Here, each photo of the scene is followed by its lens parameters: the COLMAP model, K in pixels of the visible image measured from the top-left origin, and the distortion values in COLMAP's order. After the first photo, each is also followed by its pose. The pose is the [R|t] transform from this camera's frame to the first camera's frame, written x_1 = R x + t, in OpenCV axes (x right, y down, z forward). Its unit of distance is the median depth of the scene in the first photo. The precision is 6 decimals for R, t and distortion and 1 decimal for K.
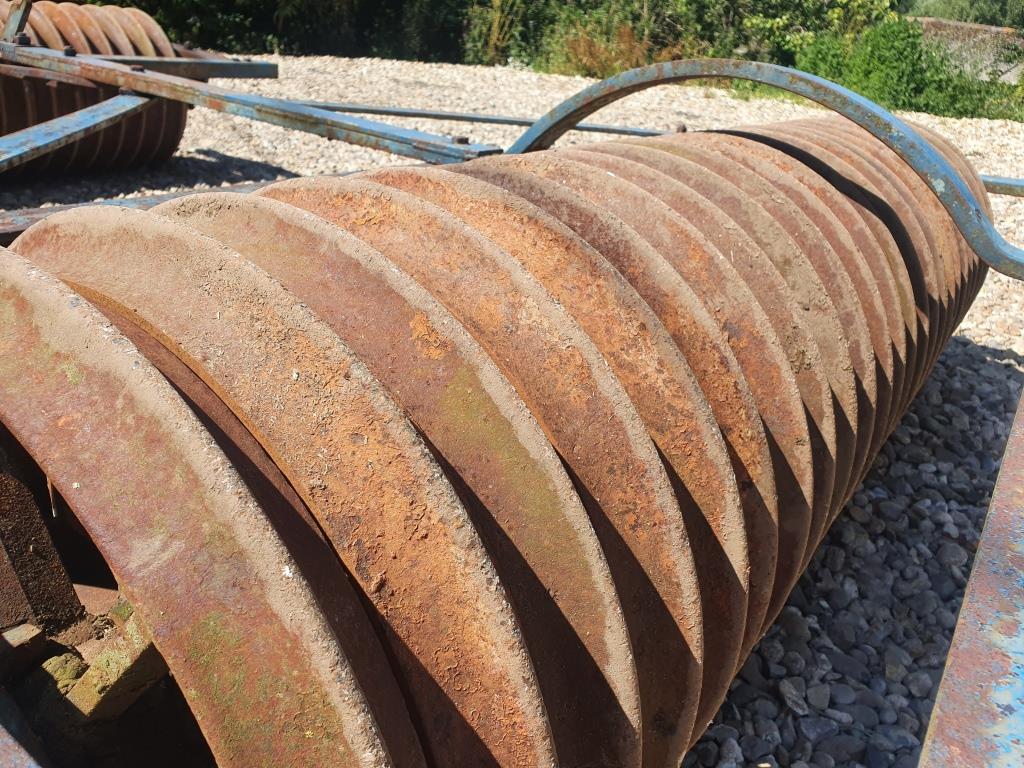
lens RADIAL K [[782.5, 0, 512.0], [0, 782.5, 384.0], [0, 0, 1]] dist [0.010620, 0.008700]
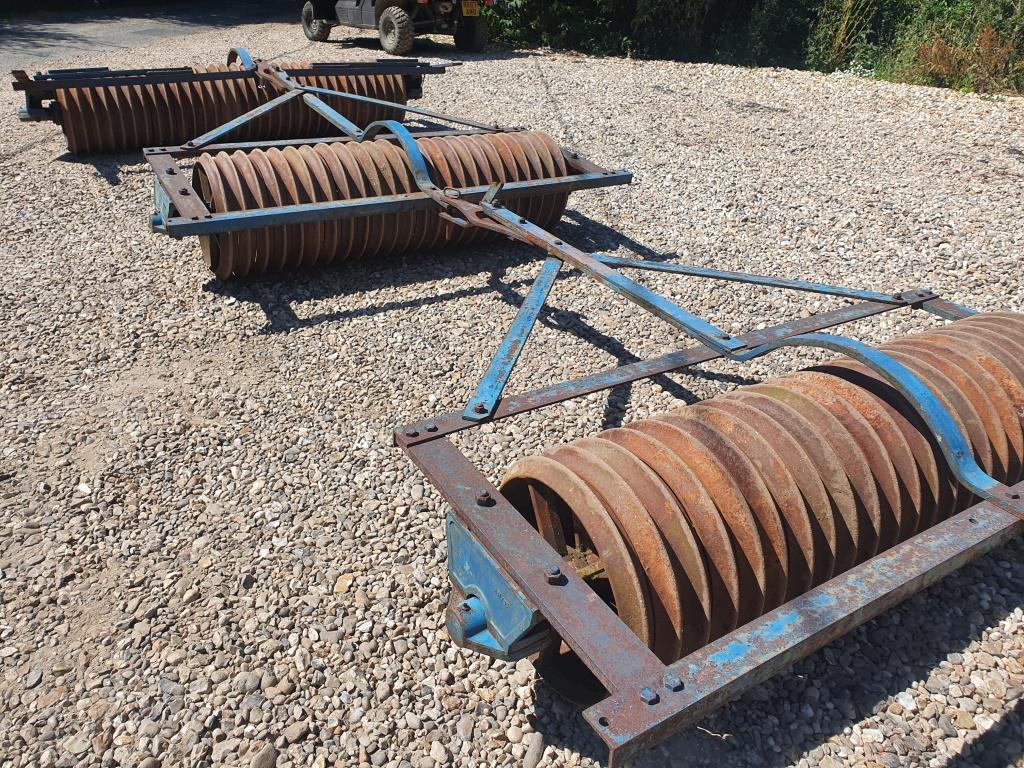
lens RADIAL K [[782.5, 0, 512.0], [0, 782.5, 384.0], [0, 0, 1]] dist [0.010620, 0.008700]
pose [[0.921382, 0.159285, -0.354519, 0.019695], [-0.134988, 0.986528, 0.092417, -0.040307], [0.364464, -0.037295, 0.930470, -0.125512]]
